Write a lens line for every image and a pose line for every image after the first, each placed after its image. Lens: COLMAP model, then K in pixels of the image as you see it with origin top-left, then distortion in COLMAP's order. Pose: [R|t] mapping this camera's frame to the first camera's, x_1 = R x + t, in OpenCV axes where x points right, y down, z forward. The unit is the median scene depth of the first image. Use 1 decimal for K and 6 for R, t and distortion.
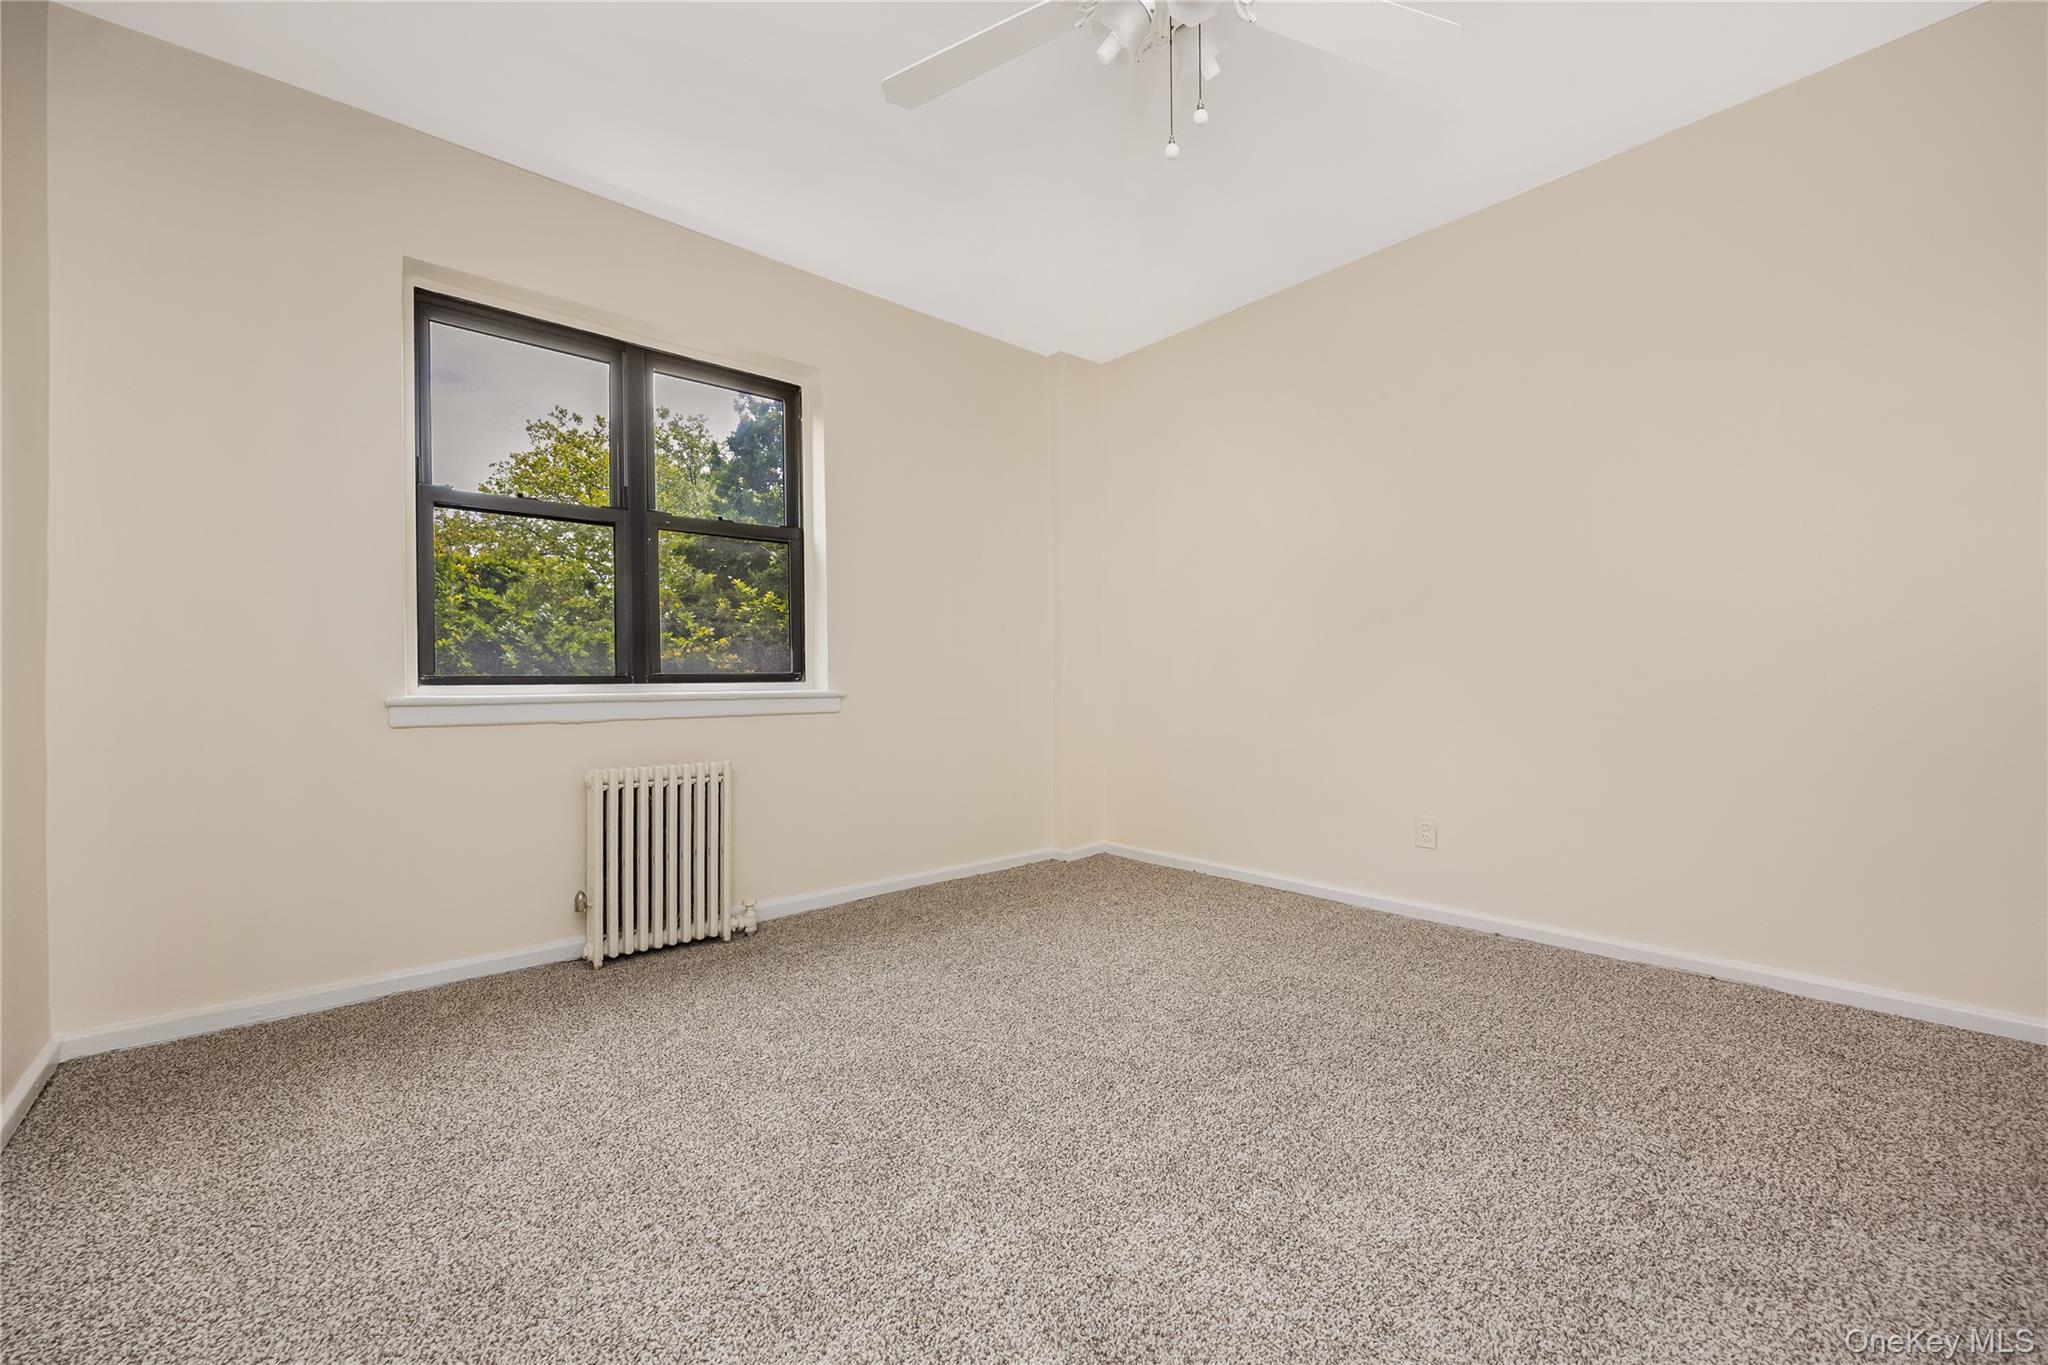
lens RADIAL K [[819.0, 0, 1024.0], [0, 819.0, 682.5], [0, 0, 1]] dist [-0.002537, -0.000374]
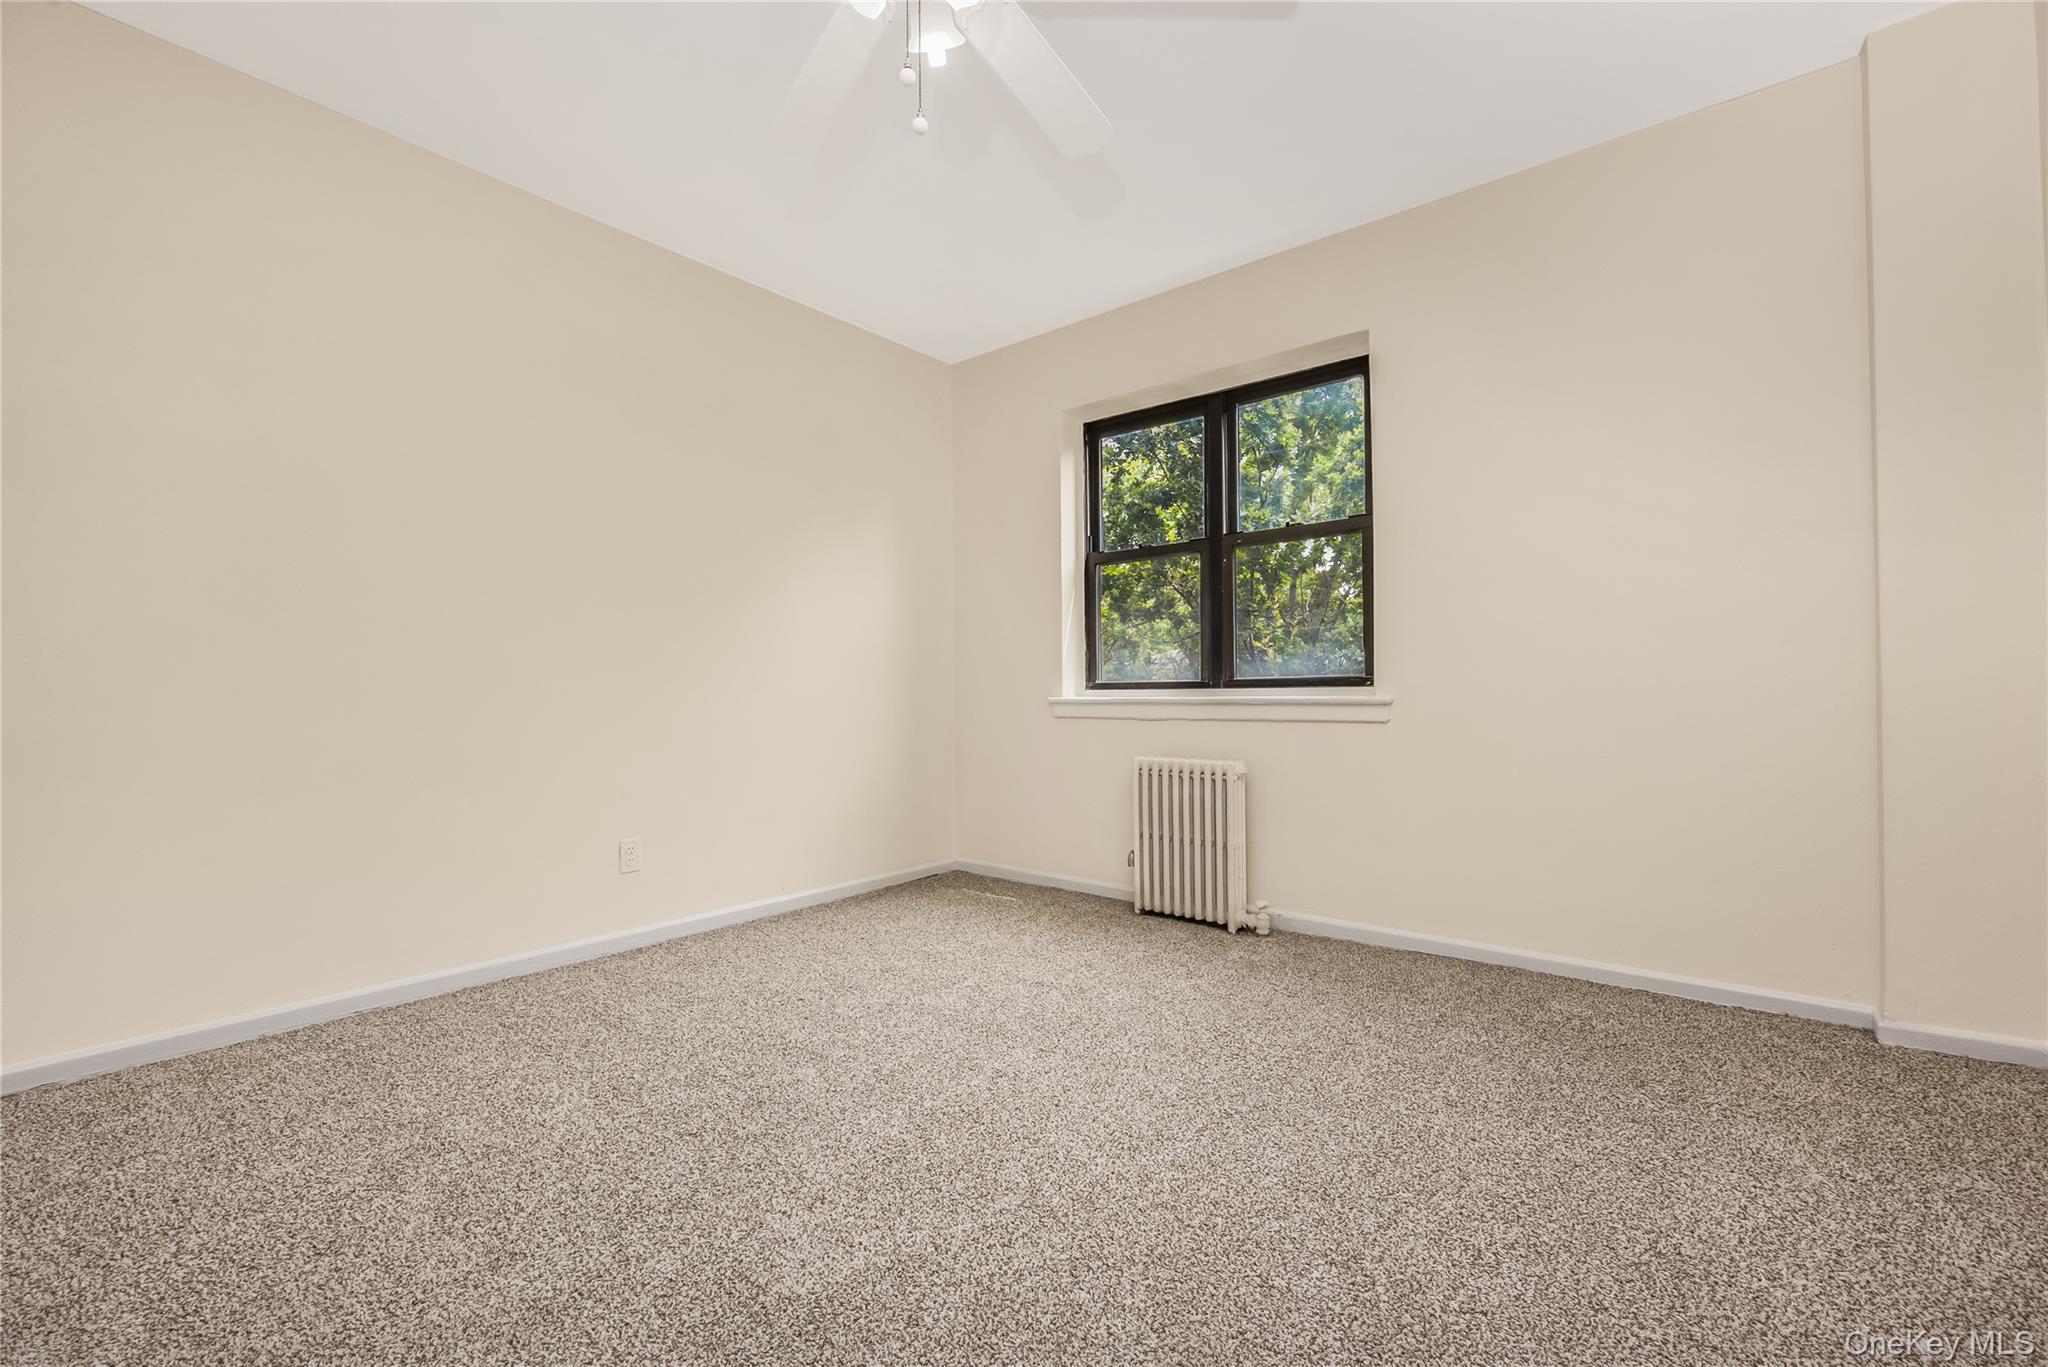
lens RADIAL K [[848.8, 0, 1024.0], [0, 848.8, 683.5], [0, 0, 1]] dist [-0.000734, 0.000000]
pose [[0.163990, -0.001696, -0.986461, 0.675658], [0.008780, 0.999961, -0.000259, -0.008049], [0.986423, -0.008619, 0.163999, 0.556341]]
